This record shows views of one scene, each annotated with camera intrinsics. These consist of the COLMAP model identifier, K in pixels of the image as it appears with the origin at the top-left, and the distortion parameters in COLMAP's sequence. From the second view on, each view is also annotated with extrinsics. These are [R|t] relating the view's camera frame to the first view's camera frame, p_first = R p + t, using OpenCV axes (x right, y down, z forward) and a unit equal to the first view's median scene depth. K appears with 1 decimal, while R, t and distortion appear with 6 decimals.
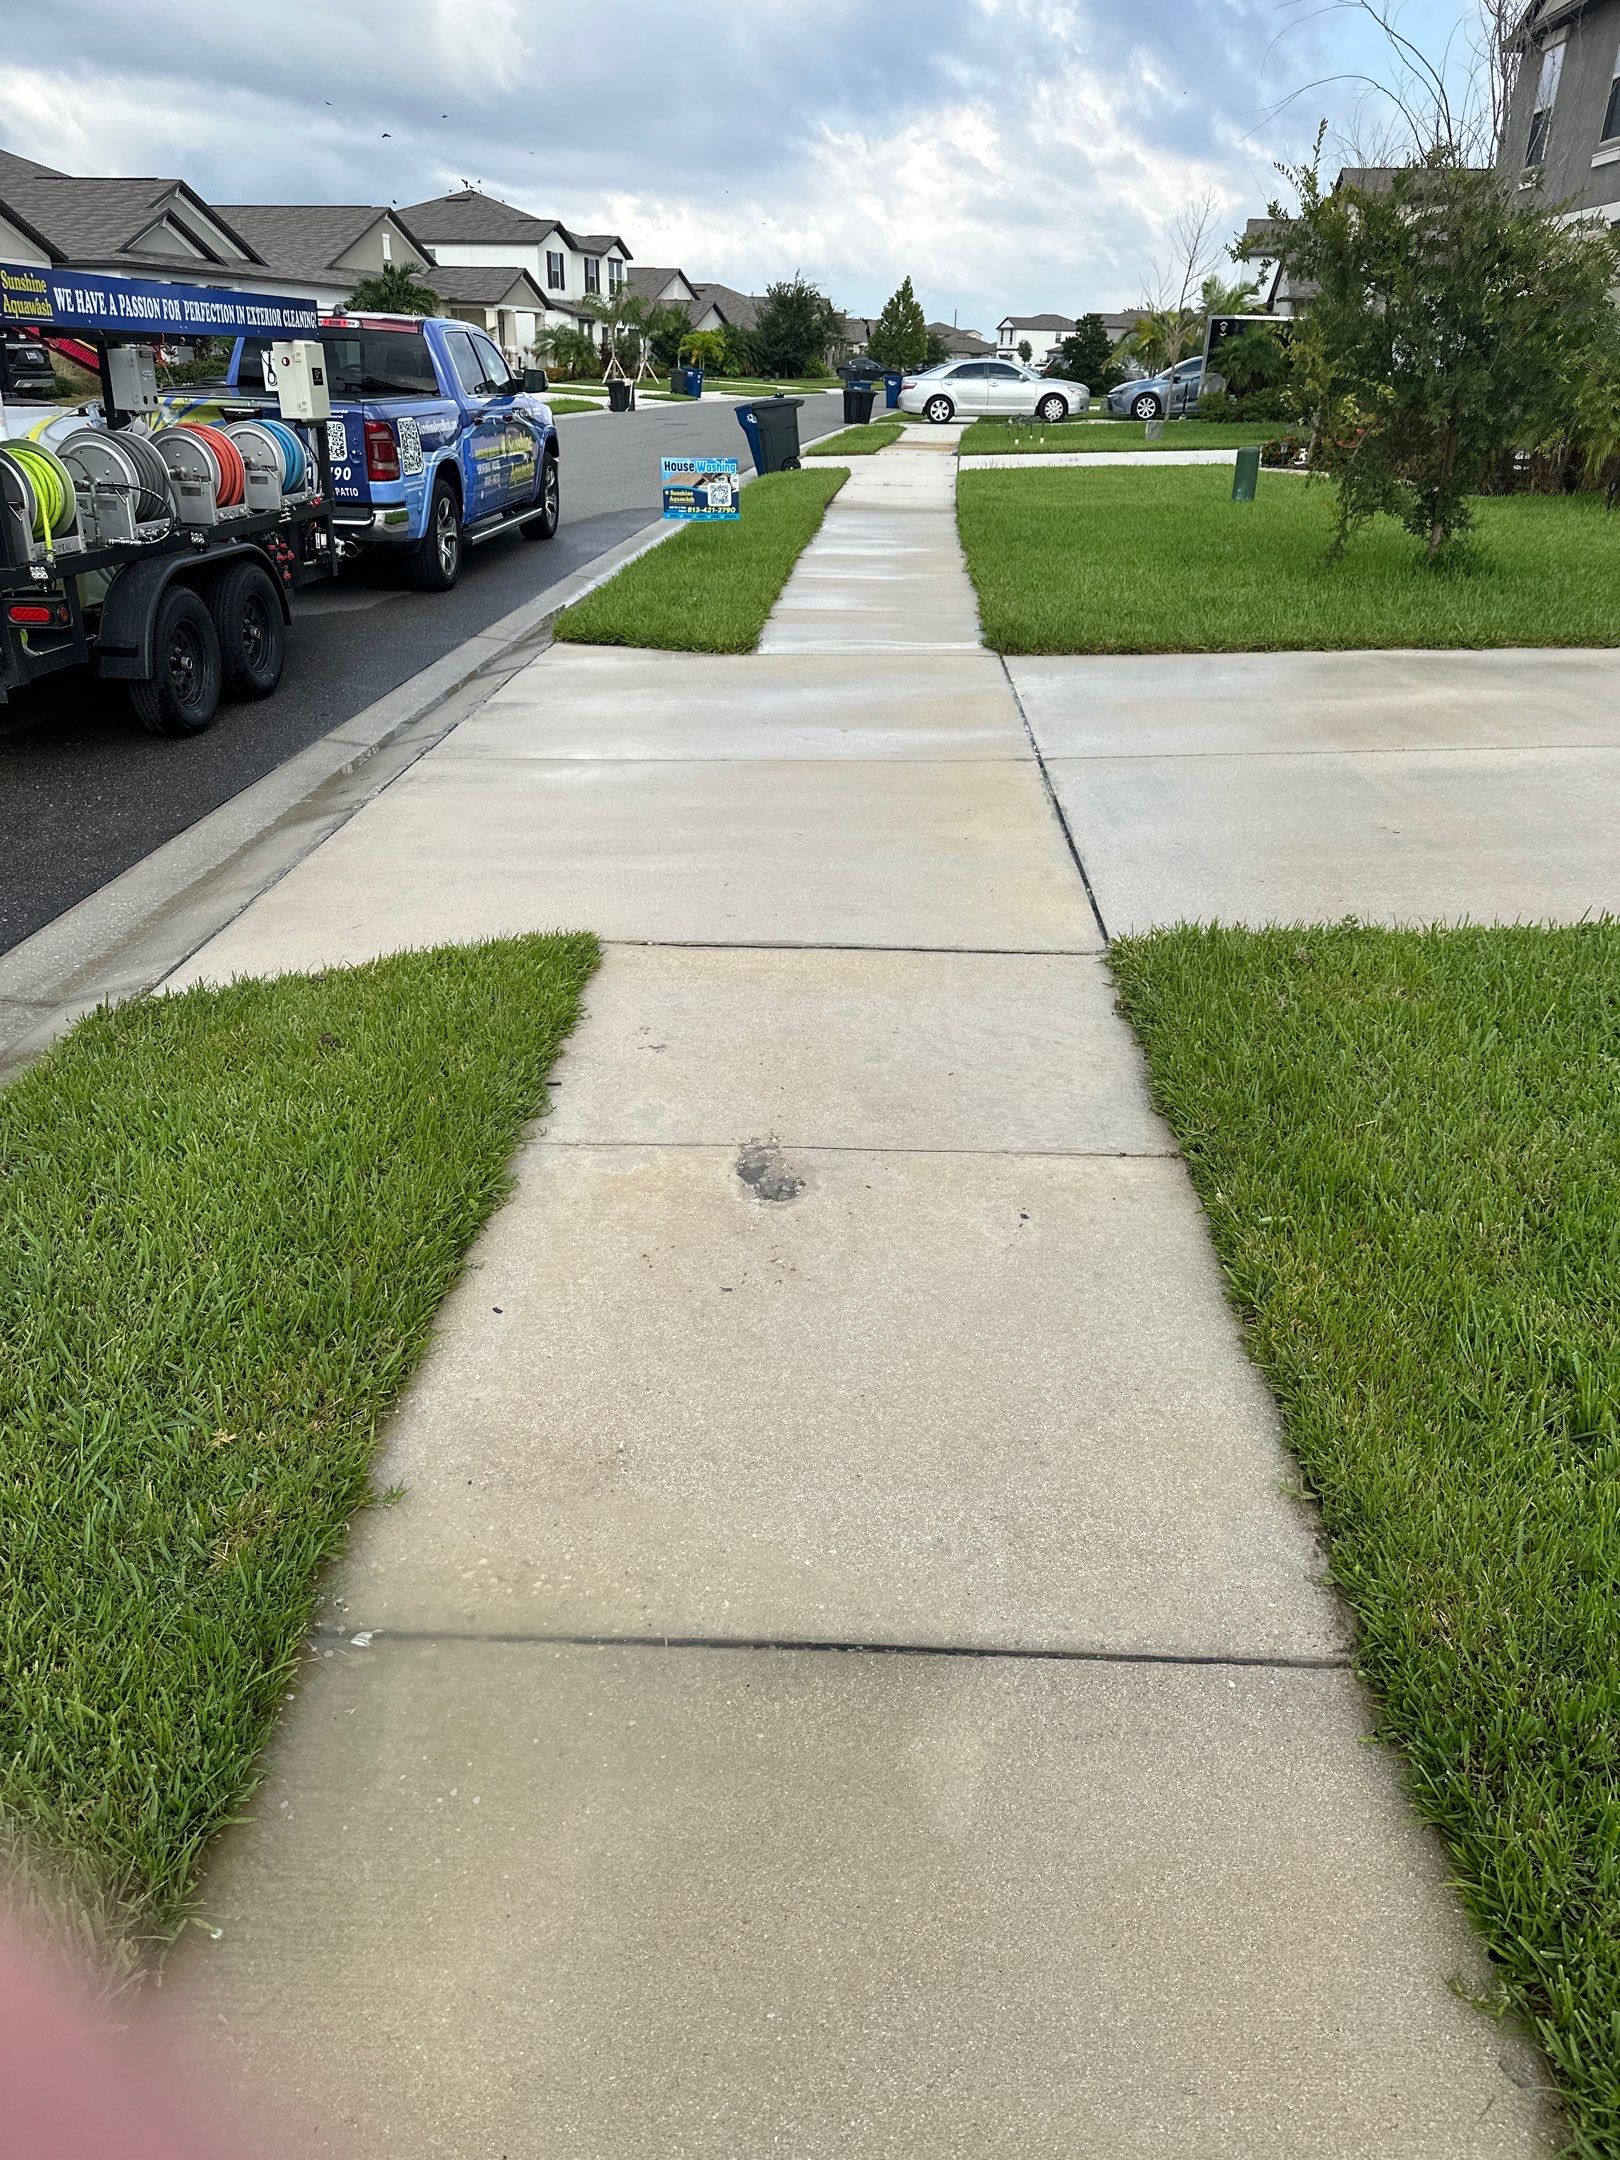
lens RADIAL K [[1510.1, 0, 810.2], [0, 1510.1, 1070.1], [0, 0, 1]] dist [0.055950, -0.064505]
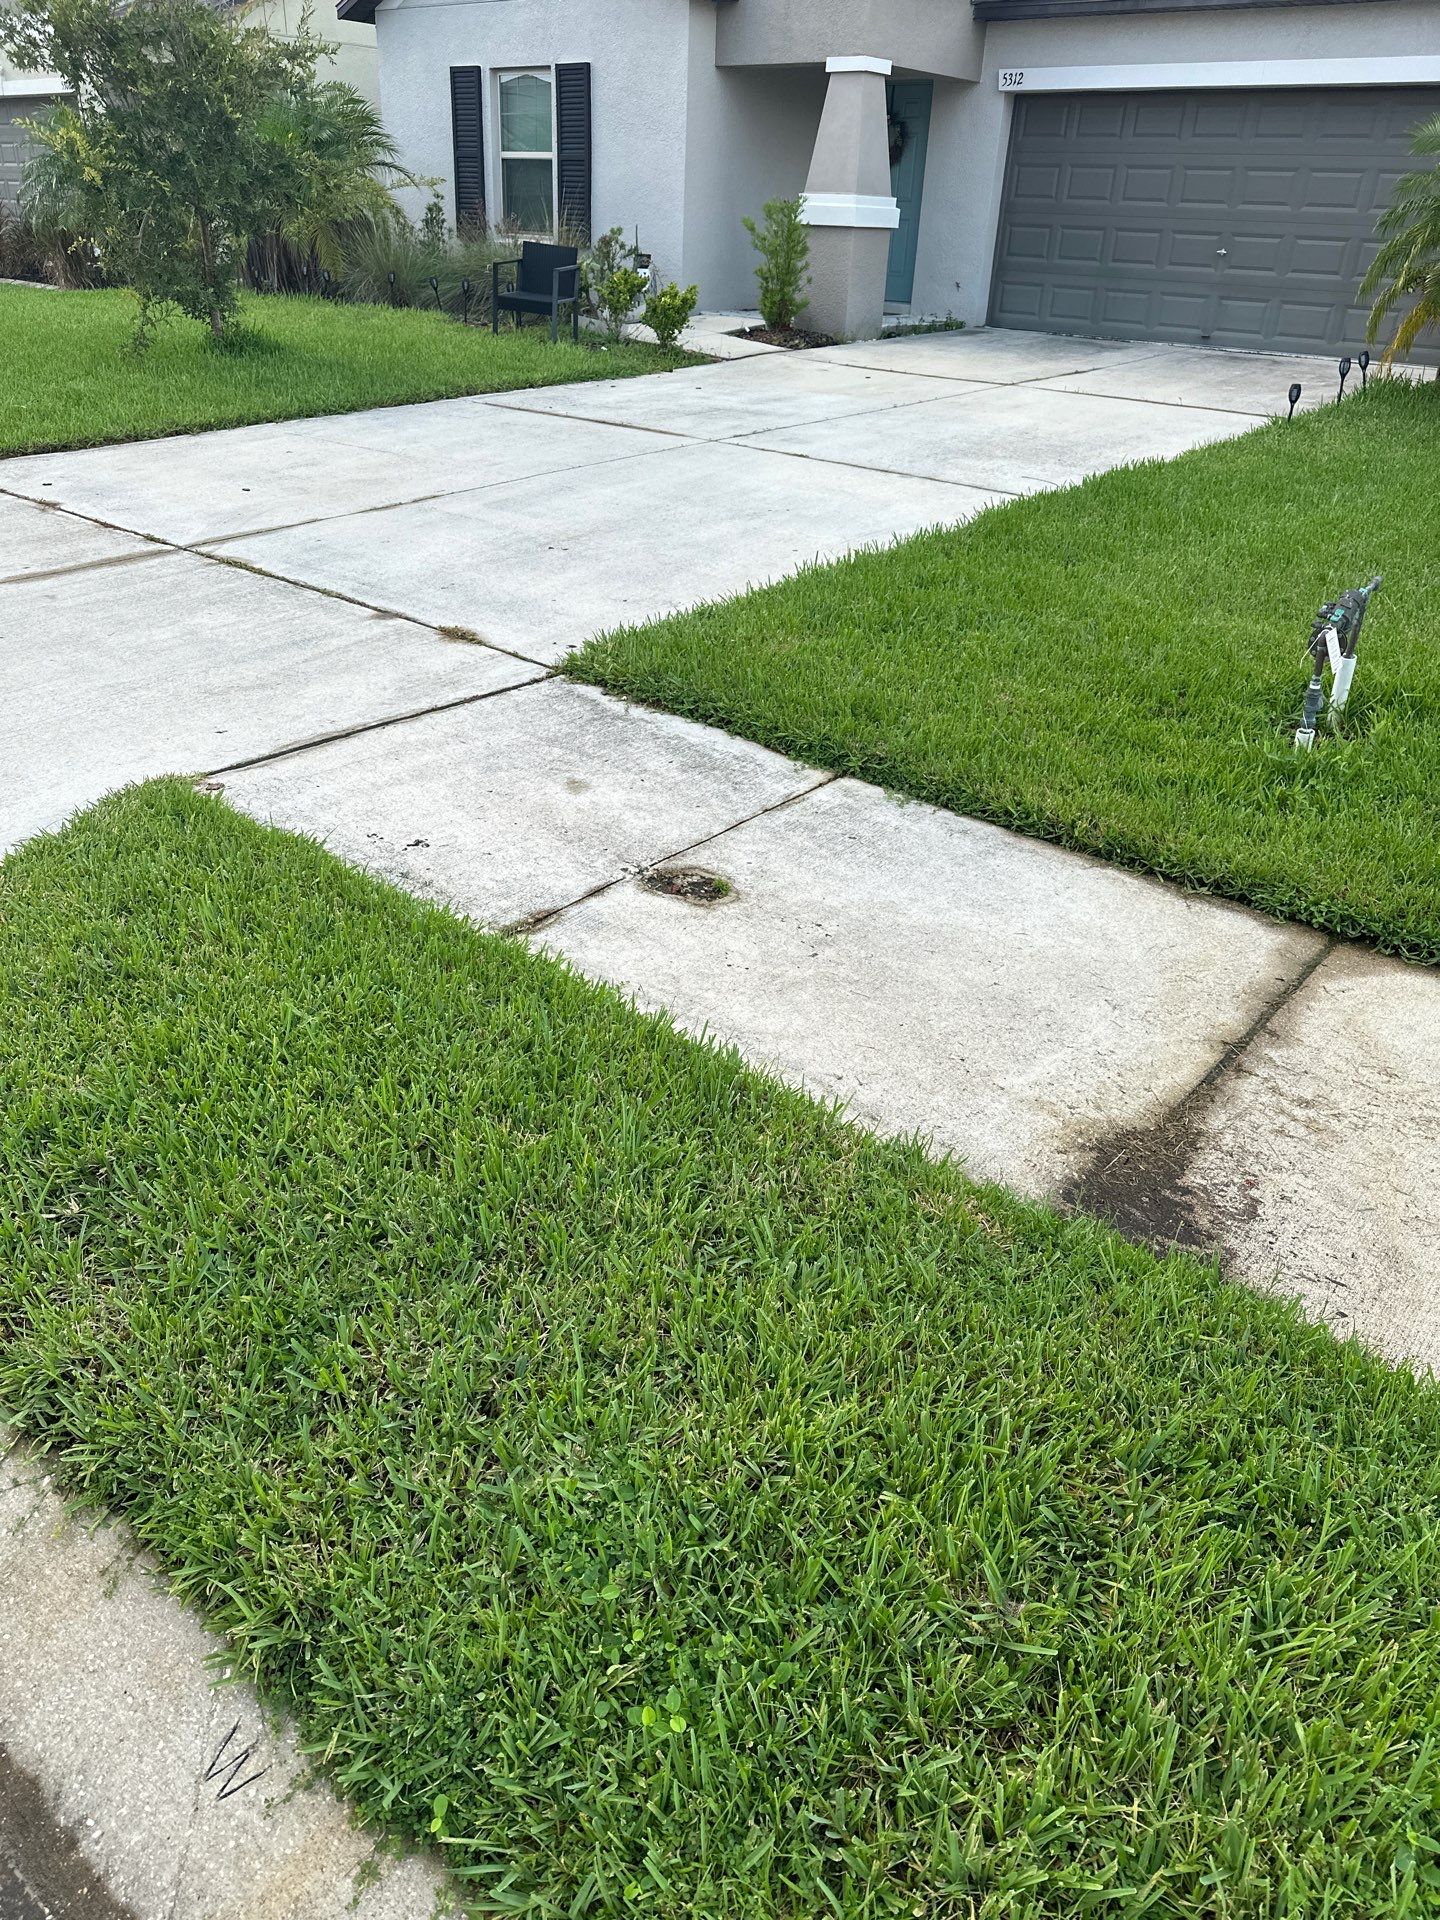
lens RADIAL K [[1342.3, 0, 705.3], [0, 1342.3, 956.9], [0, 0, 1]] dist [0.055950, -0.064505]
pose [[0.608634, -0.375264, 0.699101, -0.263850], [0.308722, 0.923660, 0.227030, -0.036928], [-0.730927, 0.077649, 0.678023, 0.109682]]
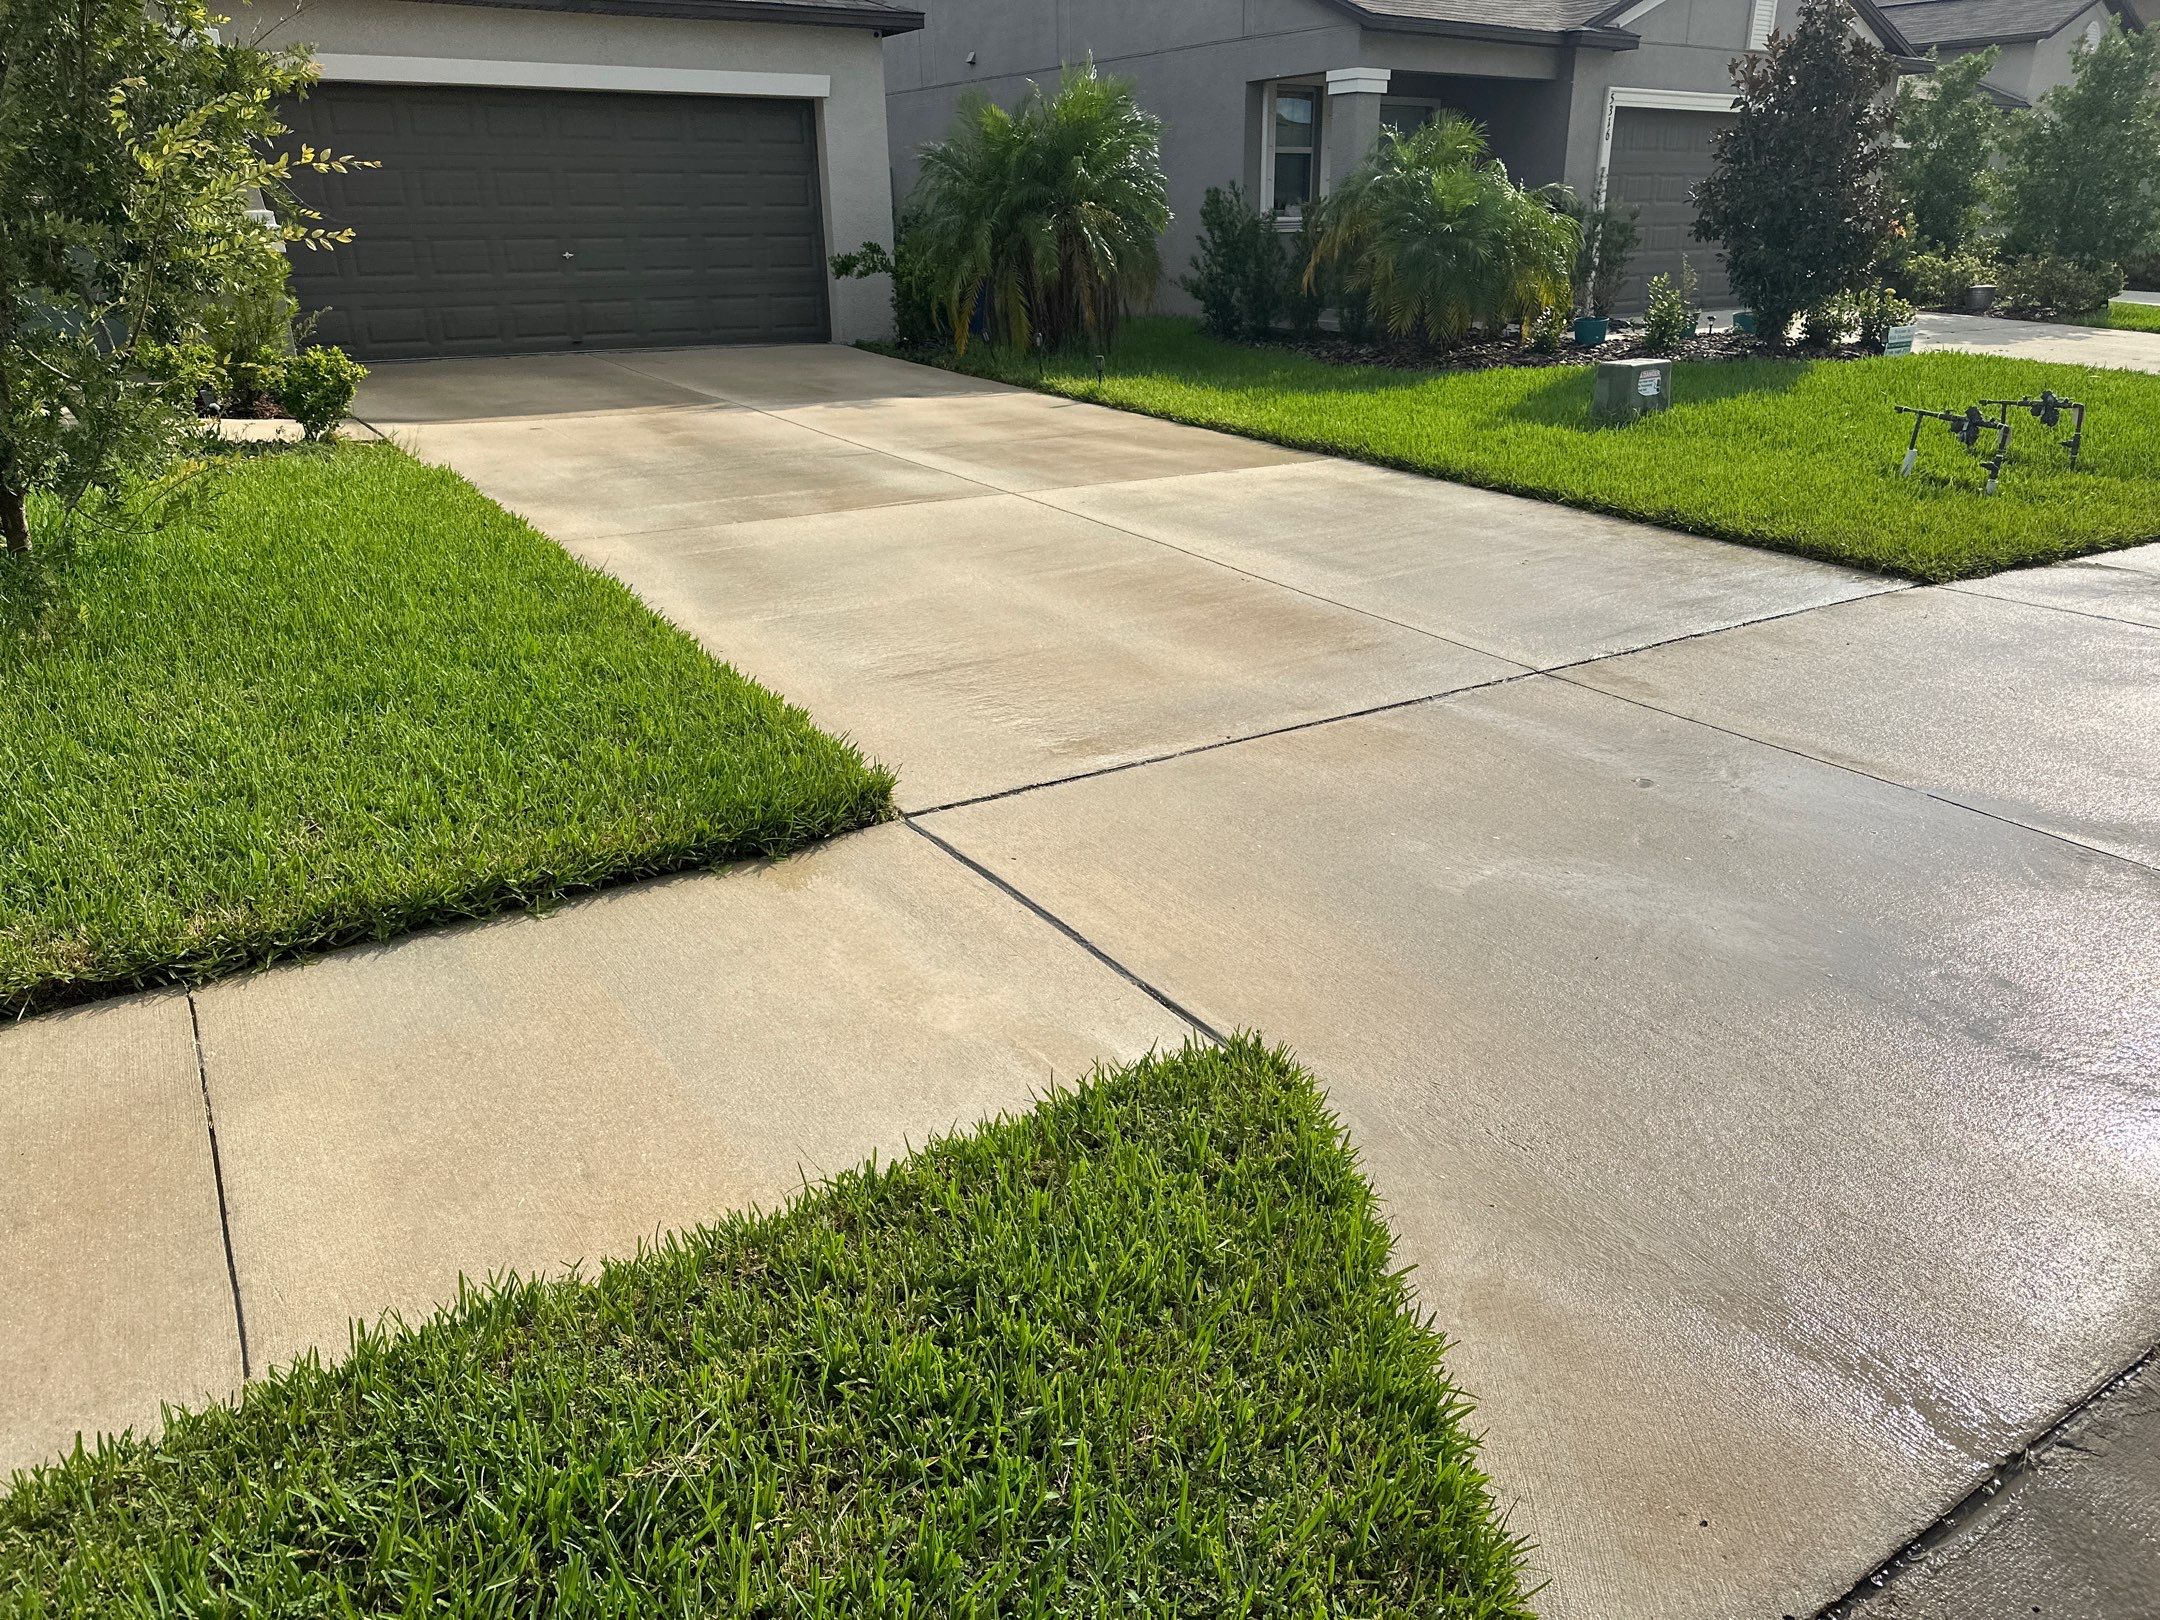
lens RADIAL K [[1510.1, 0, 1082.9], [0, 1510.1, 813.5], [0, 0, 1]] dist [0.055950, -0.064505]
pose [[-0.591156, -0.302057, 0.747861, -0.232626], [0.340006, 0.747486, 0.570667, -0.488519], [-0.731390, 0.591630, -0.339180, 1.058596]]
